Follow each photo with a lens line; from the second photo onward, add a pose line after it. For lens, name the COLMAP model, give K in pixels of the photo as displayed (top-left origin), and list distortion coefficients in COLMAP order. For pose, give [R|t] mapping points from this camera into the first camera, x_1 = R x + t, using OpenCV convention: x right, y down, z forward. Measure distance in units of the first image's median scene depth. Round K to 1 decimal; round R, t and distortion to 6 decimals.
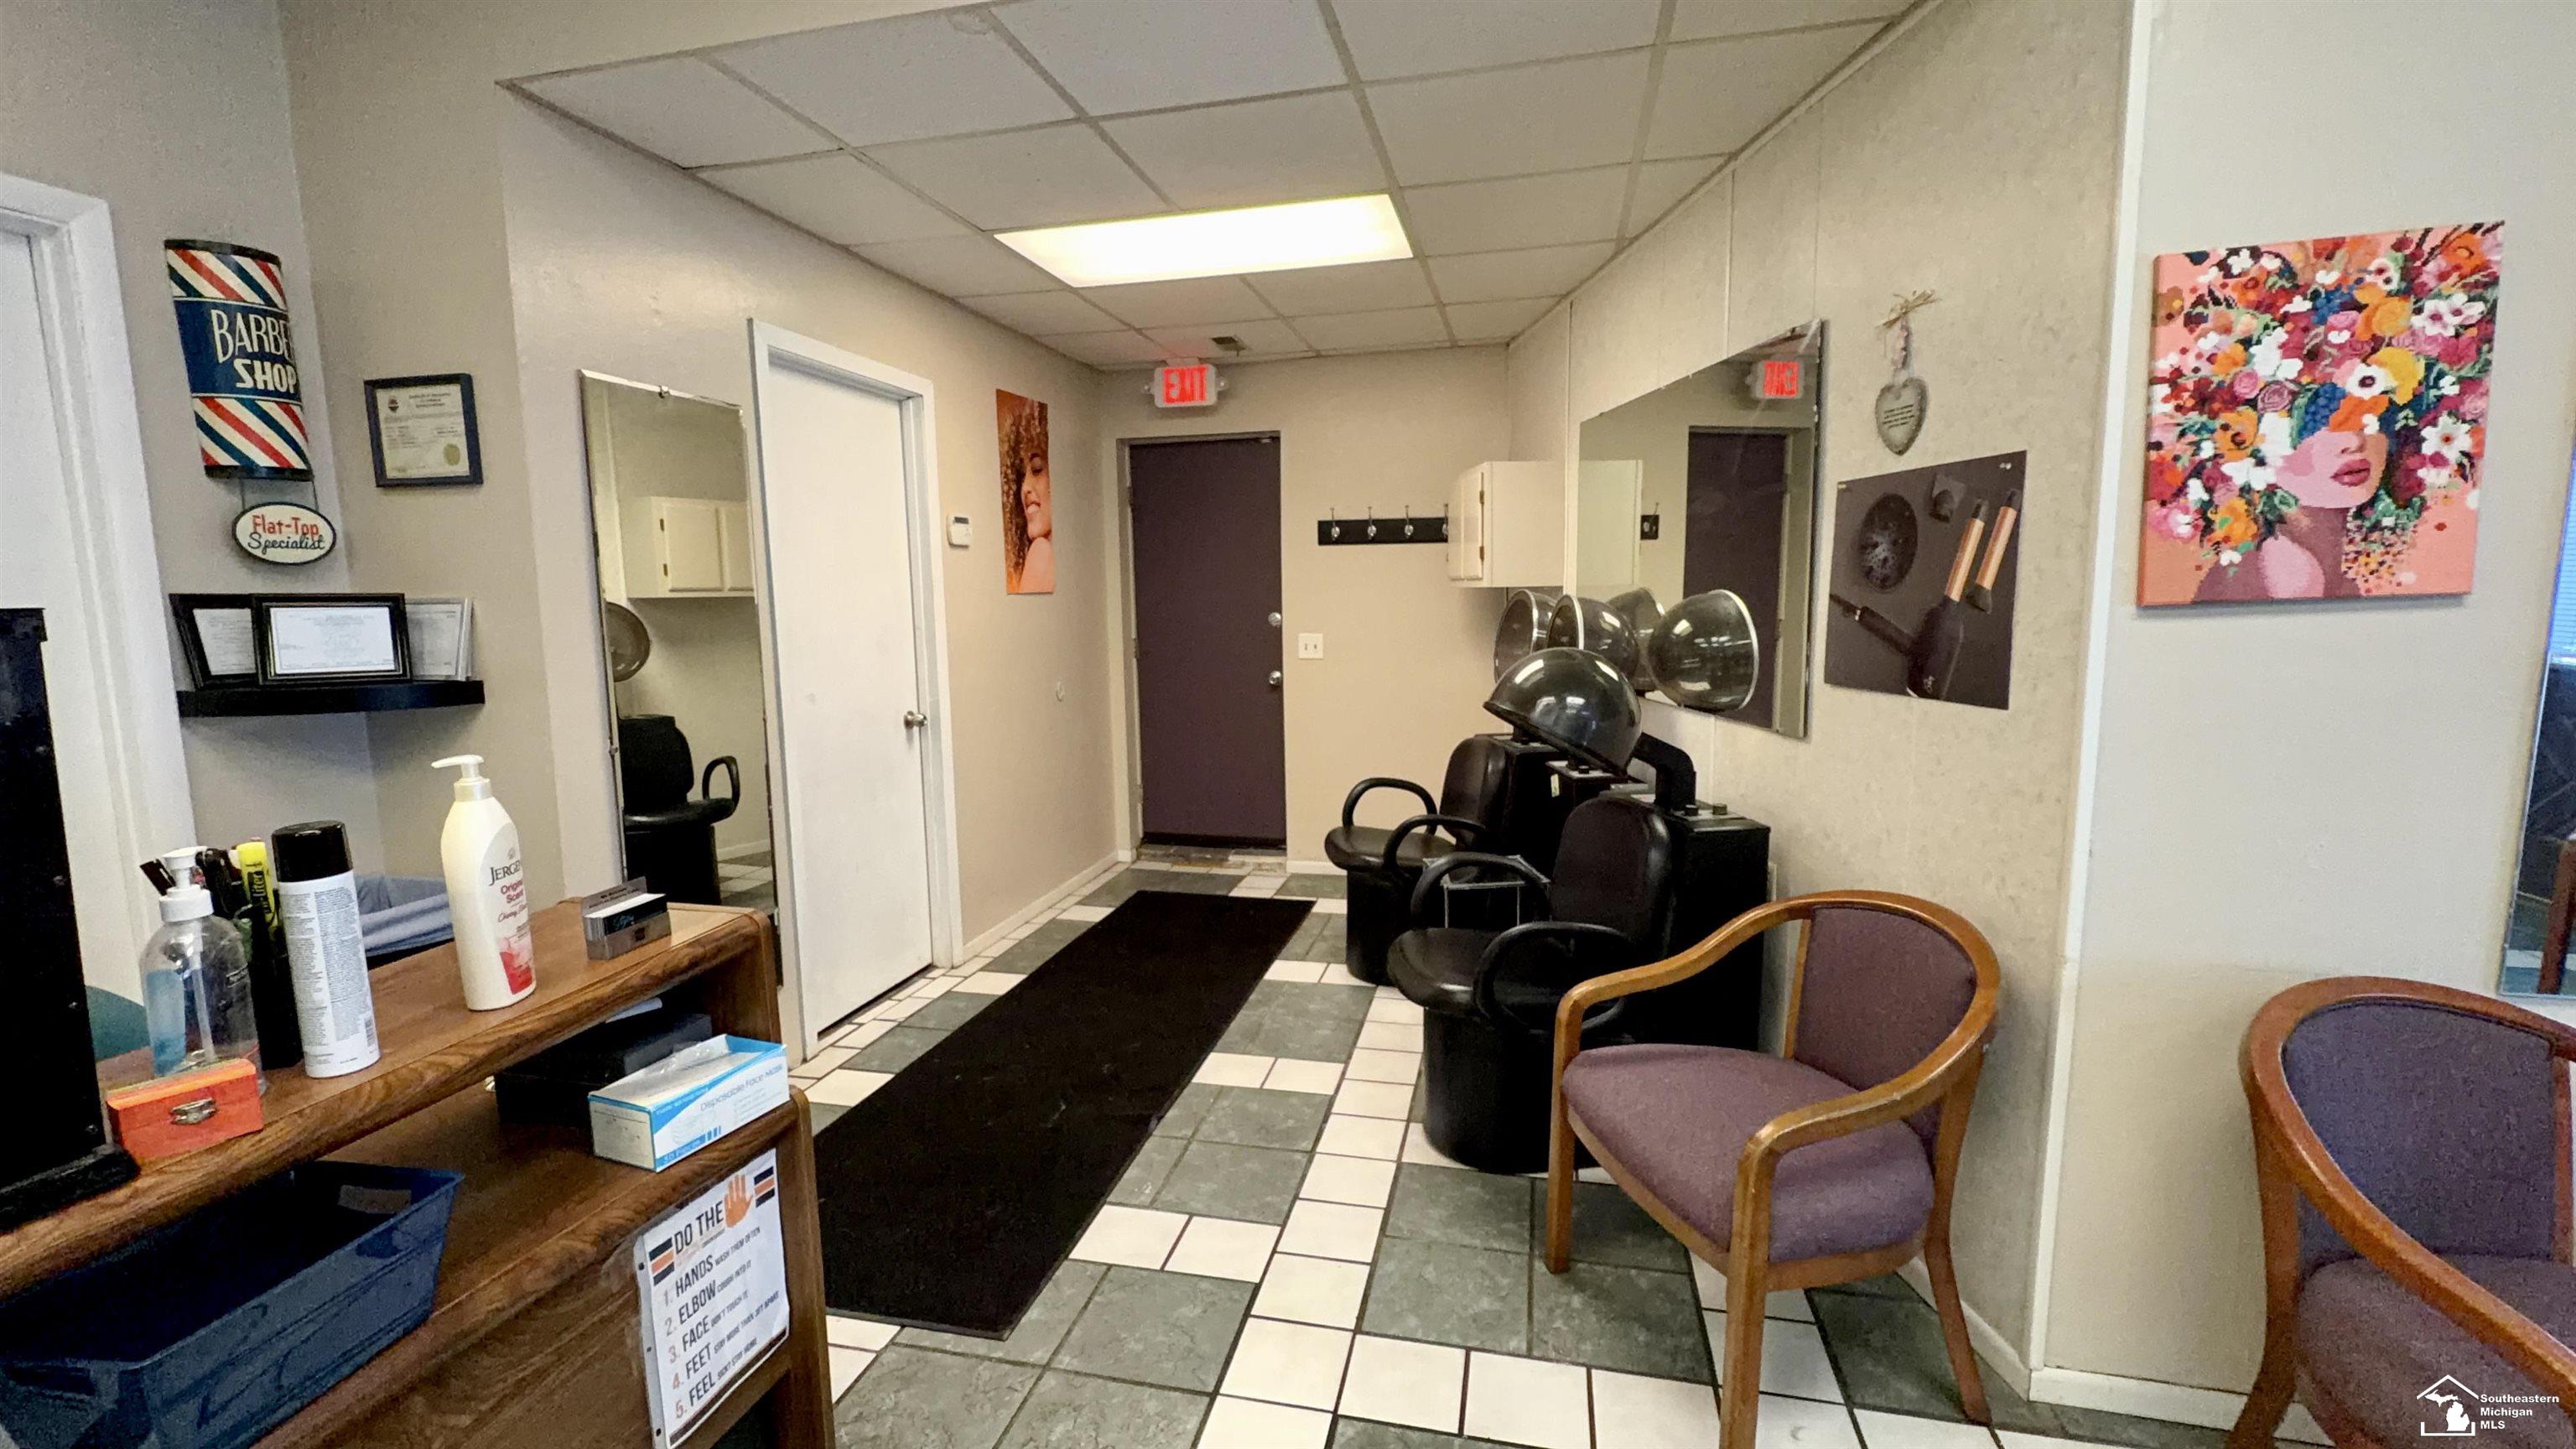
lens RADIAL K [[1071.9, 0, 1286.7], [0, 1071.9, 724.9], [0, 0, 1]] dist [0.000604, -0.000464]
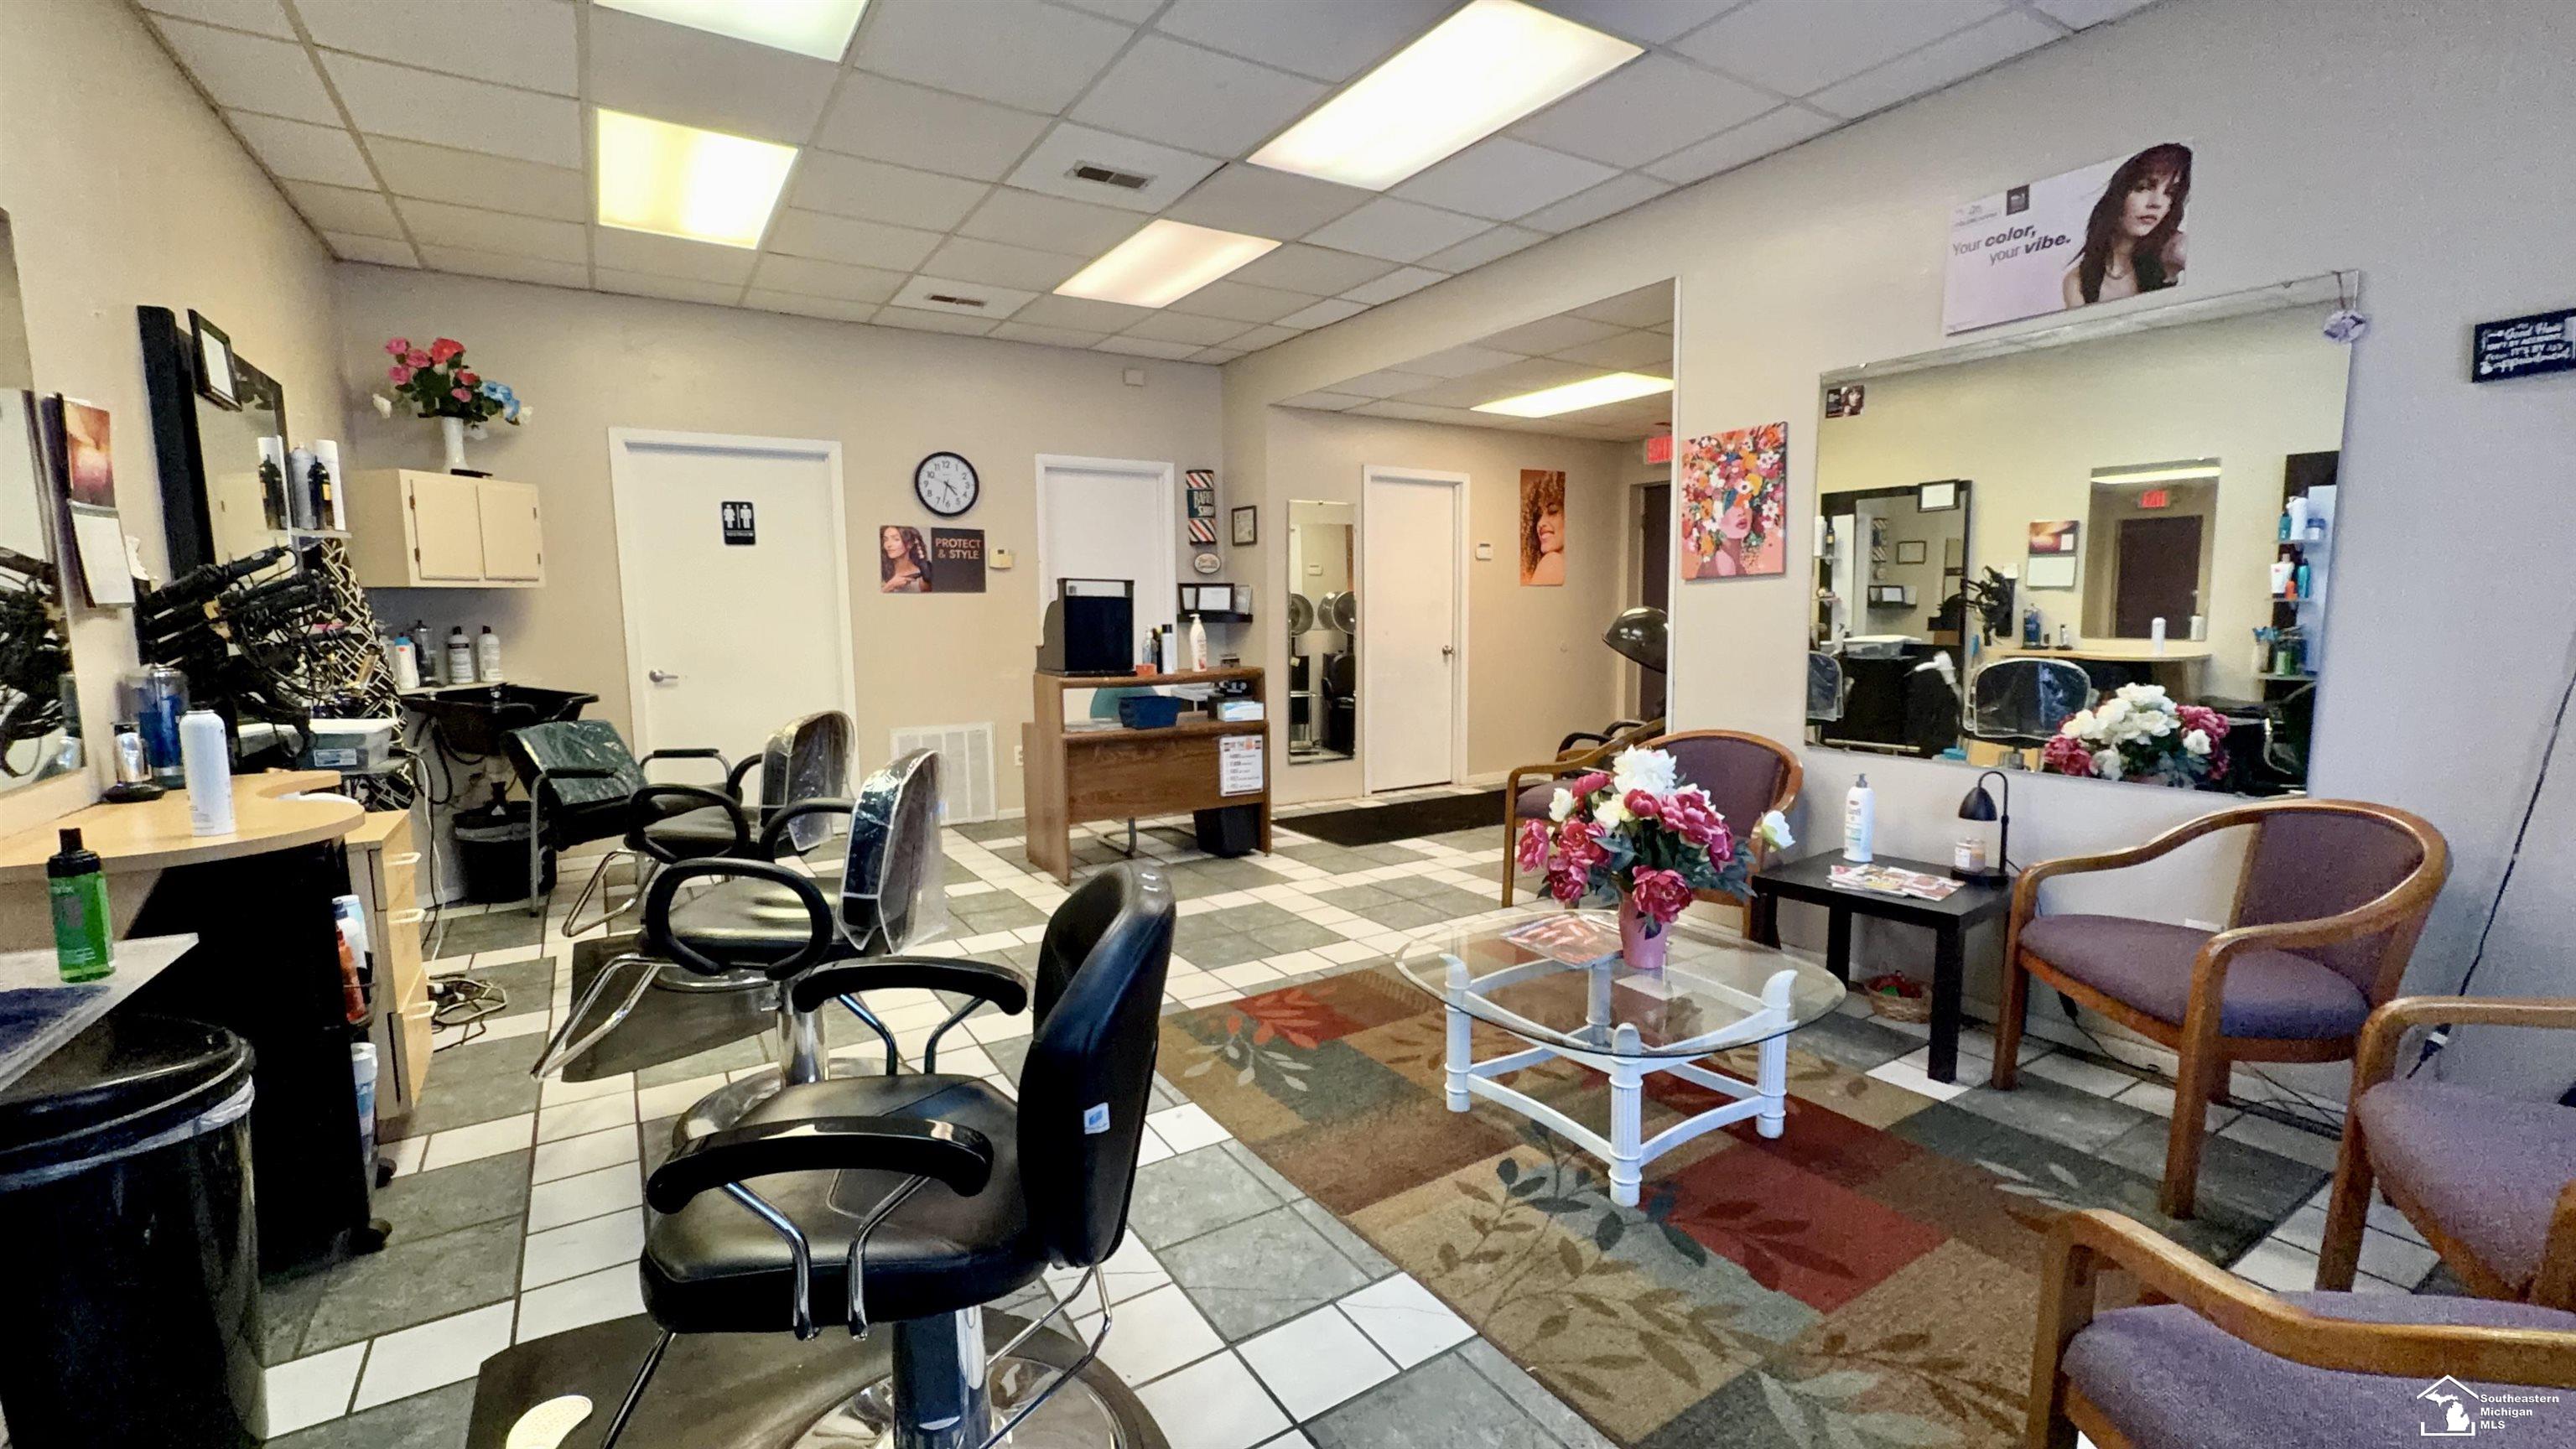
lens RADIAL K [[1071.9, 0, 1285.7], [0, 1071.9, 715.8], [0, 0, 1]] dist [0.000604, -0.000464]
pose [[0.718635, 0.078497, -0.690943, 1.382732], [-0.087270, 0.995933, 0.022379, 0.166921], [0.689889, 0.044216, 0.722563, -1.032075]]
